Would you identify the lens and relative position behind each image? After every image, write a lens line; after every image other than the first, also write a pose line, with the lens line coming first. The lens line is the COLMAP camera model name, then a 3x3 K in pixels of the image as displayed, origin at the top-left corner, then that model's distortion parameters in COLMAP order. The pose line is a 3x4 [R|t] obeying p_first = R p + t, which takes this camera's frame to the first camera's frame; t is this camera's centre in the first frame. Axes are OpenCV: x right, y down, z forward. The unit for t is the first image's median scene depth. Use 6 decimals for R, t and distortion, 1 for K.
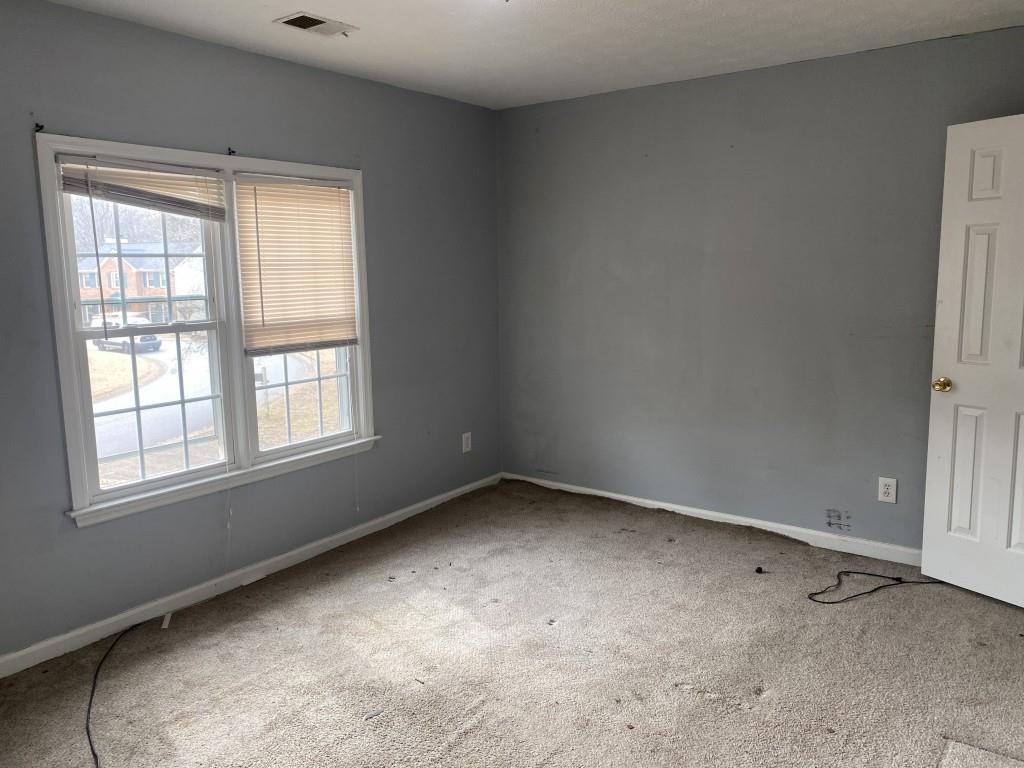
lens RADIAL K [[772.5, 0, 506.8], [0, 772.5, 385.5], [0, 0, 1]] dist [0.084034, -0.145084]
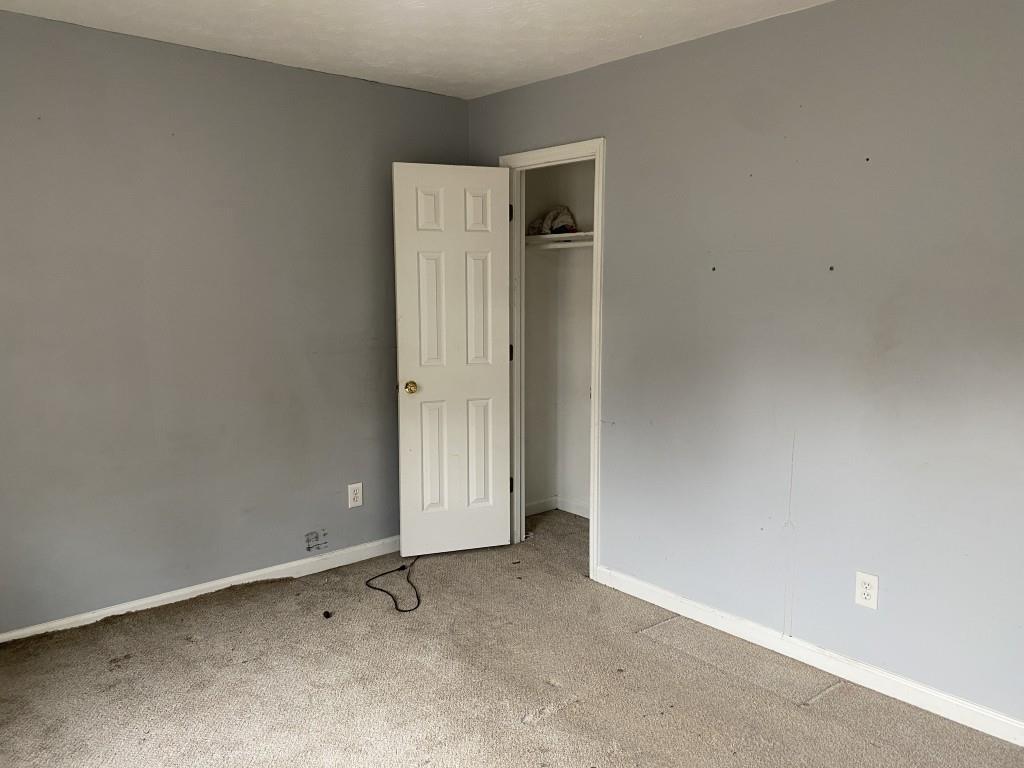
lens RADIAL K [[778.8, 0, 512.0], [0, 778.8, 384.0], [0, 0, 1]] dist [0.079538, -0.123308]
pose [[0.217895, -0.112816, 0.969430, -0.505807], [0.139011, 0.986757, 0.083587, -0.078540], [-0.966022, 0.116548, 0.230692, 0.567519]]
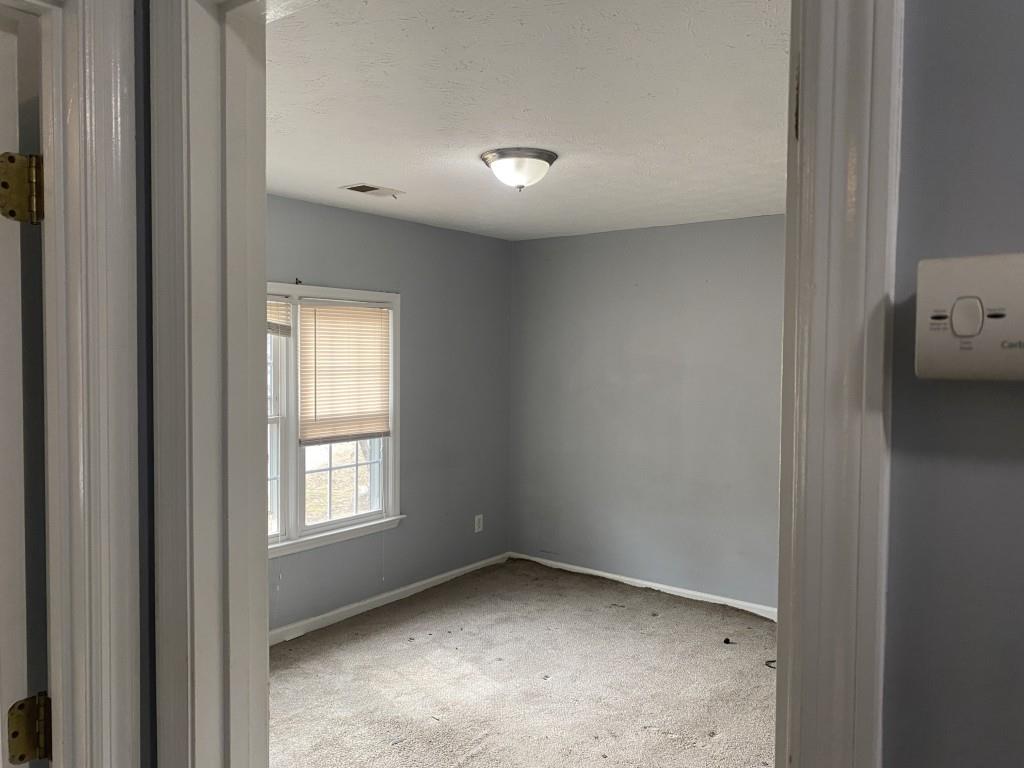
lens RADIAL K [[772.5, 0, 506.8], [0, 772.5, 385.5], [0, 0, 1]] dist [0.084034, -0.145084]
pose [[0.999522, 0.024175, -0.019278, 0.008658], [-0.026130, 0.993742, -0.108600, -0.007399], [0.016532, 0.109052, 0.993899, -0.211157]]
